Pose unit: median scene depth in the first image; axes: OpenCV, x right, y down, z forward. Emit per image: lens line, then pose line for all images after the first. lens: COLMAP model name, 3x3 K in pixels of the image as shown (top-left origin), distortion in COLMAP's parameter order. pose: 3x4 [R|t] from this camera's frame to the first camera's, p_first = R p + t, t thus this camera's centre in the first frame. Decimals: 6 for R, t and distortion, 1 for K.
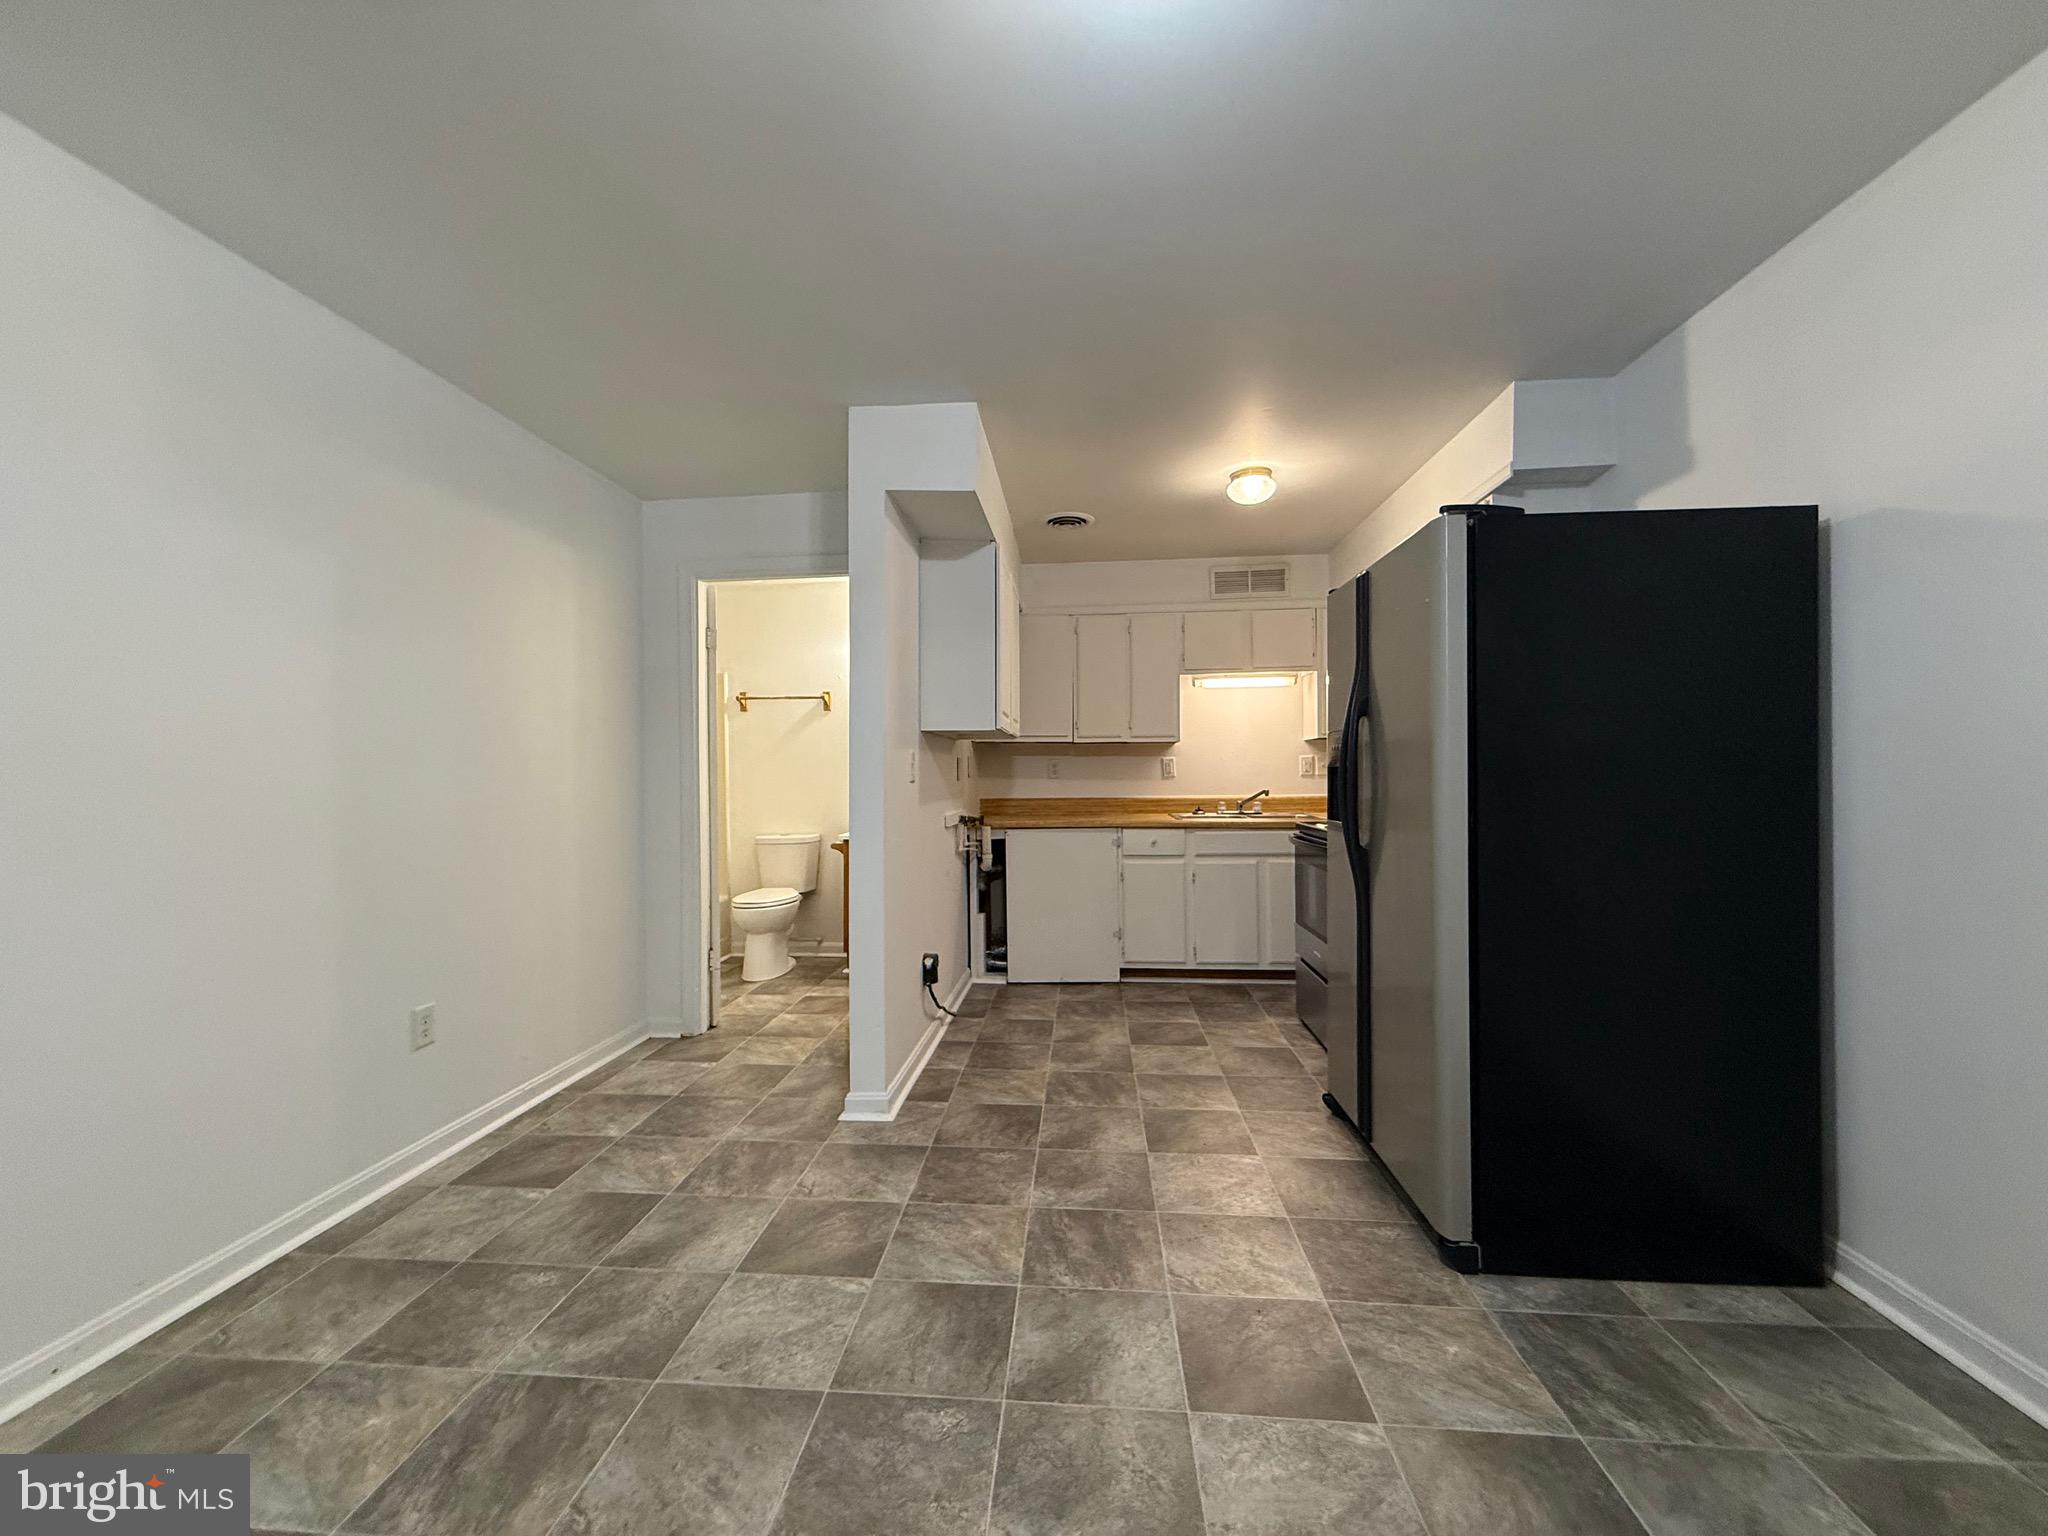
lens RADIAL K [[836.5, 0, 1024.0], [0, 836.5, 768.0], [0, 0, 1]] dist [0.000044, 0.000052]
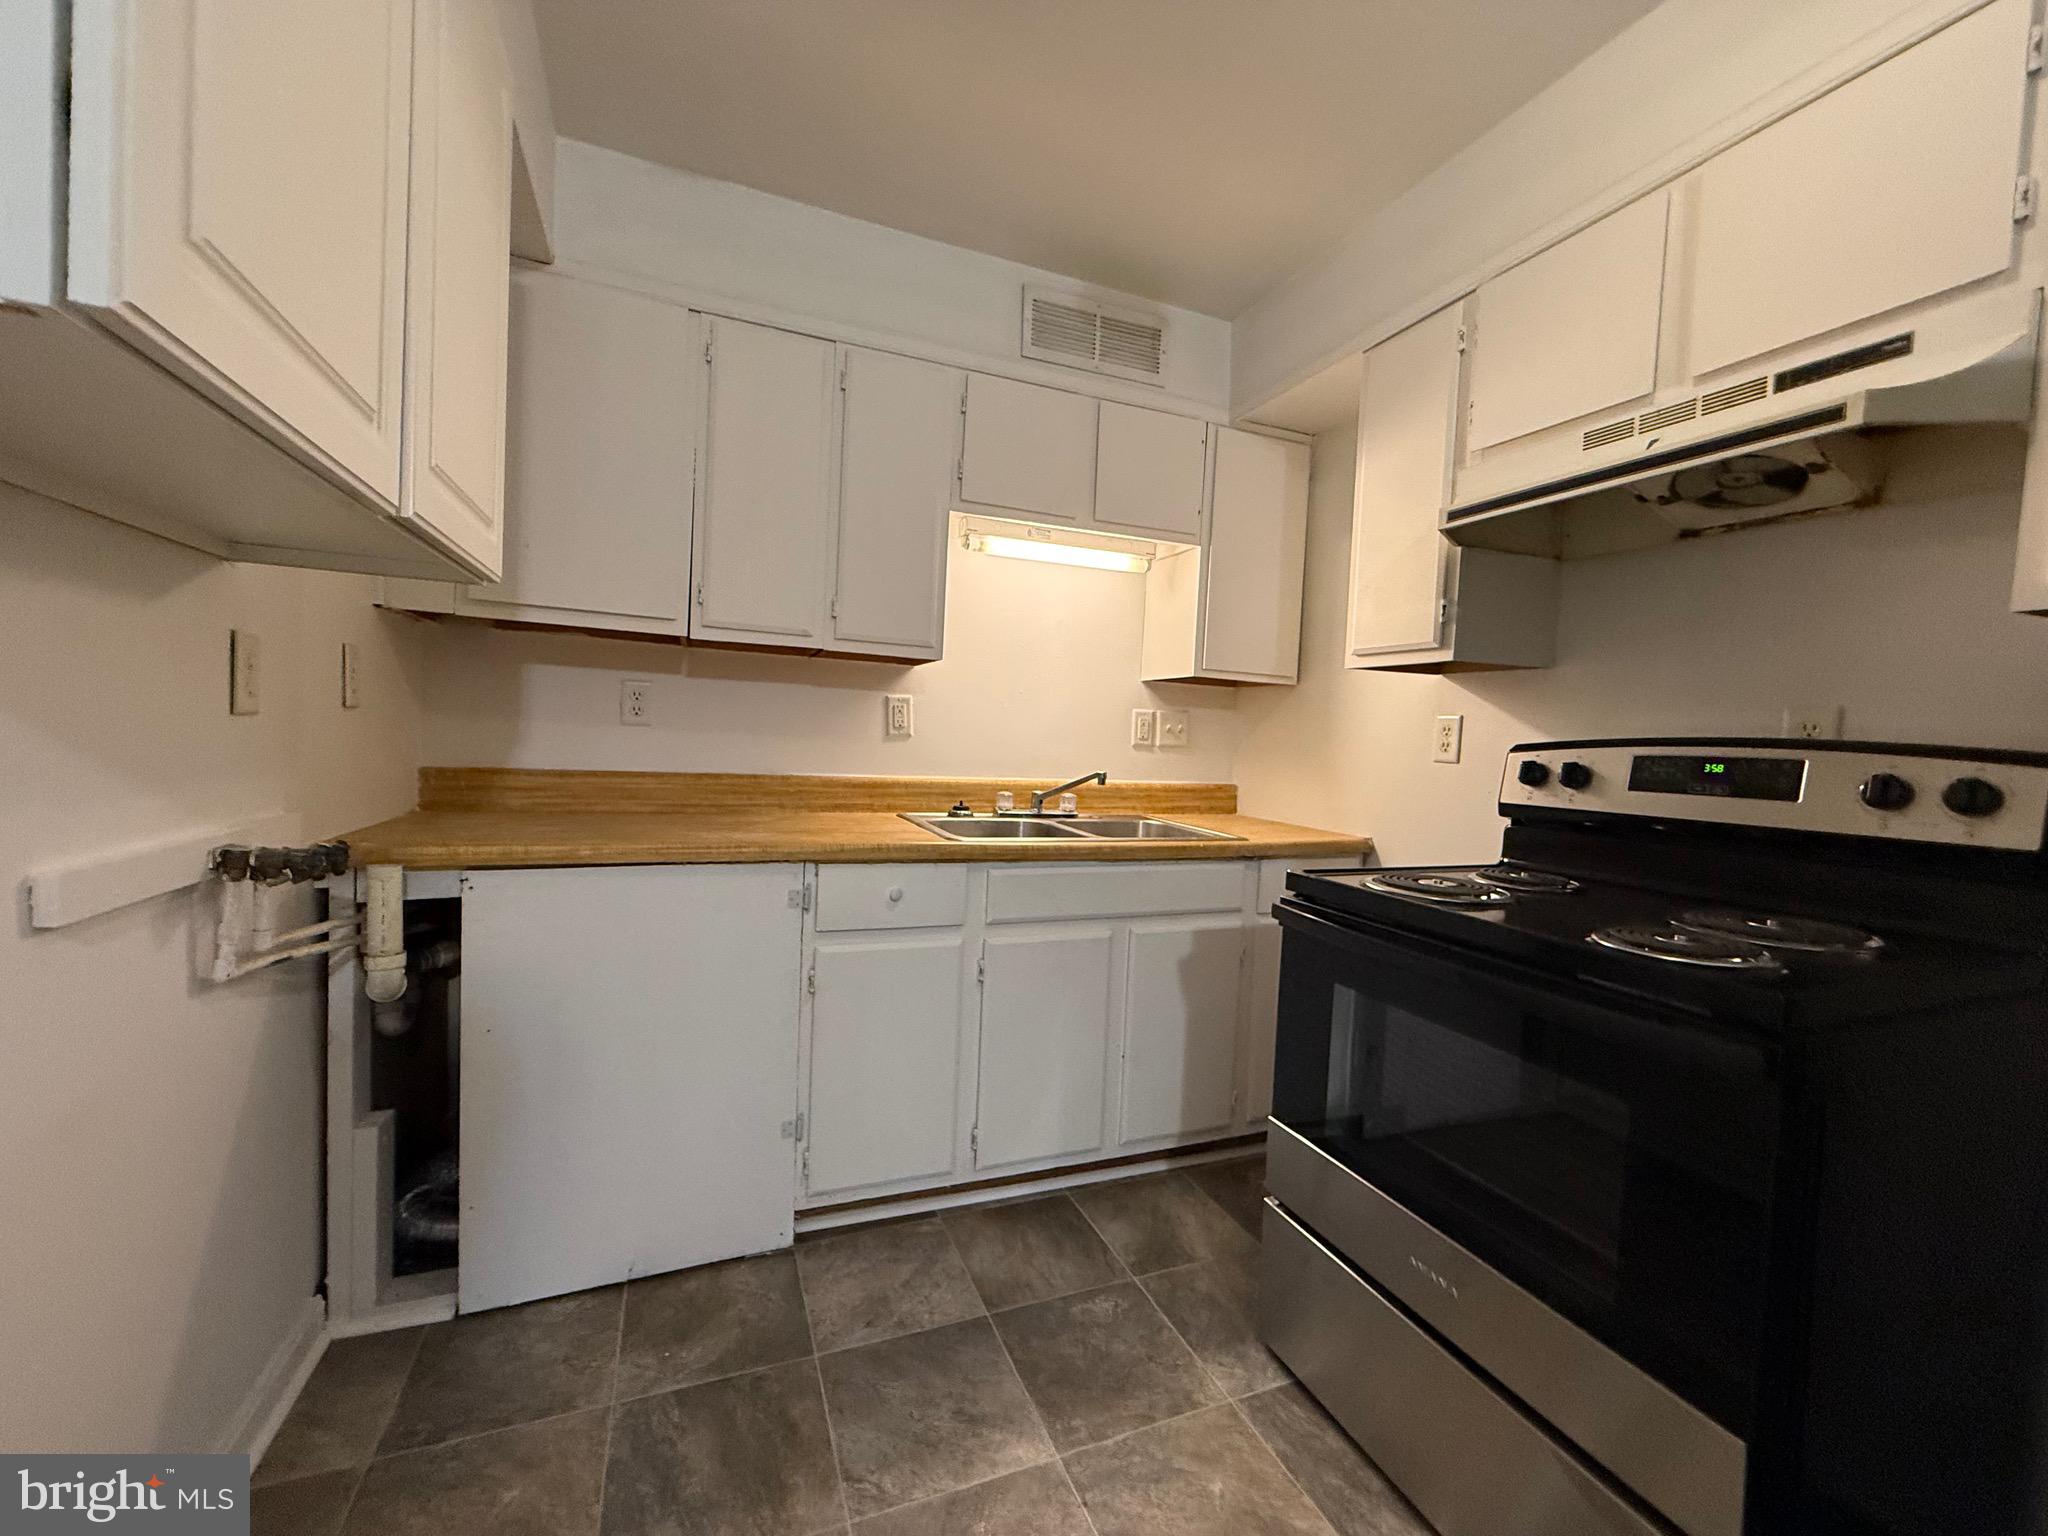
lens RADIAL K [[820.0, 0, 1047.5], [0, 820.0, 808.2], [0, 0, 1]] dist [-0.014102, 0.000075]
pose [[0.898271, 0.014438, 0.439205, 0.042830], [-0.059975, 0.994136, 0.089981, 0.005131], [-0.435331, -0.107168, 0.893869, 0.567444]]
